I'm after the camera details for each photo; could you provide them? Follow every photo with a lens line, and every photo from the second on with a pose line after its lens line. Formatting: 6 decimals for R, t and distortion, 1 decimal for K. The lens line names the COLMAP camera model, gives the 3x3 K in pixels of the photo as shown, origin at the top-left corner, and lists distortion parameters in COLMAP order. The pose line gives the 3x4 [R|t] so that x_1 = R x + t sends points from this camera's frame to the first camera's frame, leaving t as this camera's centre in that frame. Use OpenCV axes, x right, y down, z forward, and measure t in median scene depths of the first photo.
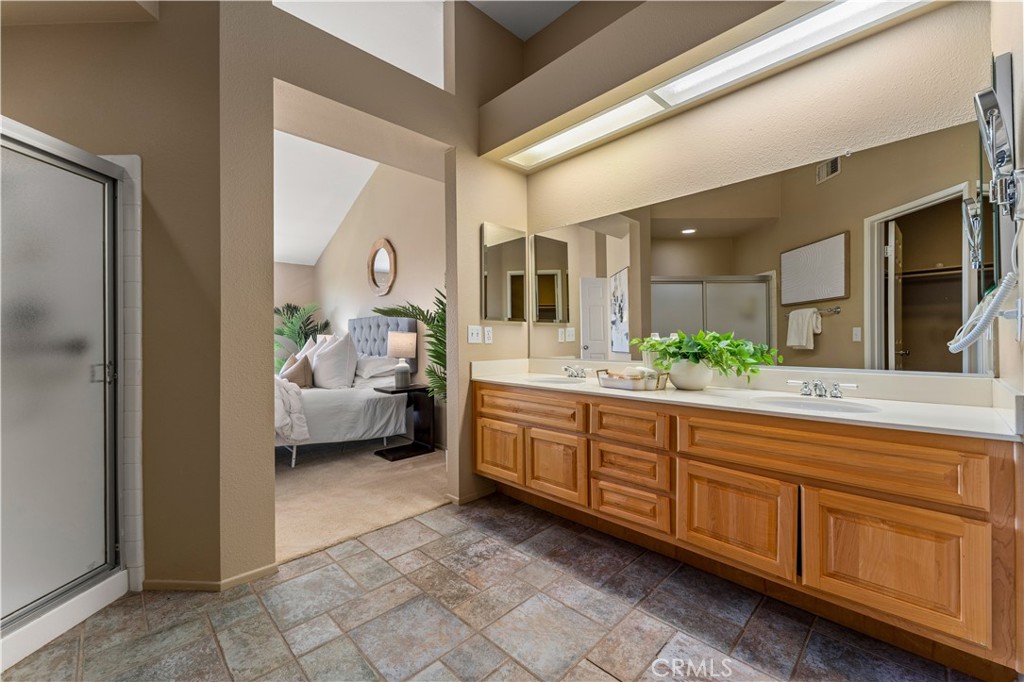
lens RADIAL K [[408.5, 0, 514.4], [0, 408.5, 341.4], [0, 0, 1]] dist [-0.000973, 0.000367]
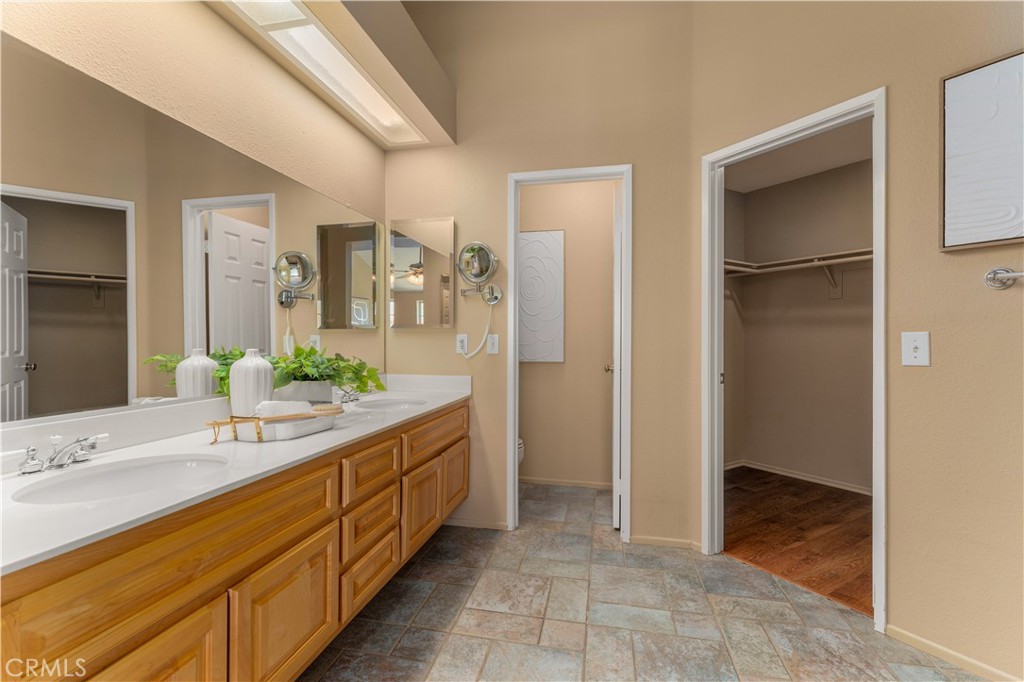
lens RADIAL K [[465.6, 0, 511.4], [0, 465.6, 341.9], [0, 0, 1]] dist [0.001023, 0.000084]
pose [[-0.548943, -0.000943, 0.835859, -0.616198], [-0.002963, 0.999995, -0.000818, -0.035058], [-0.835855, -0.002926, -0.548943, 1.282270]]
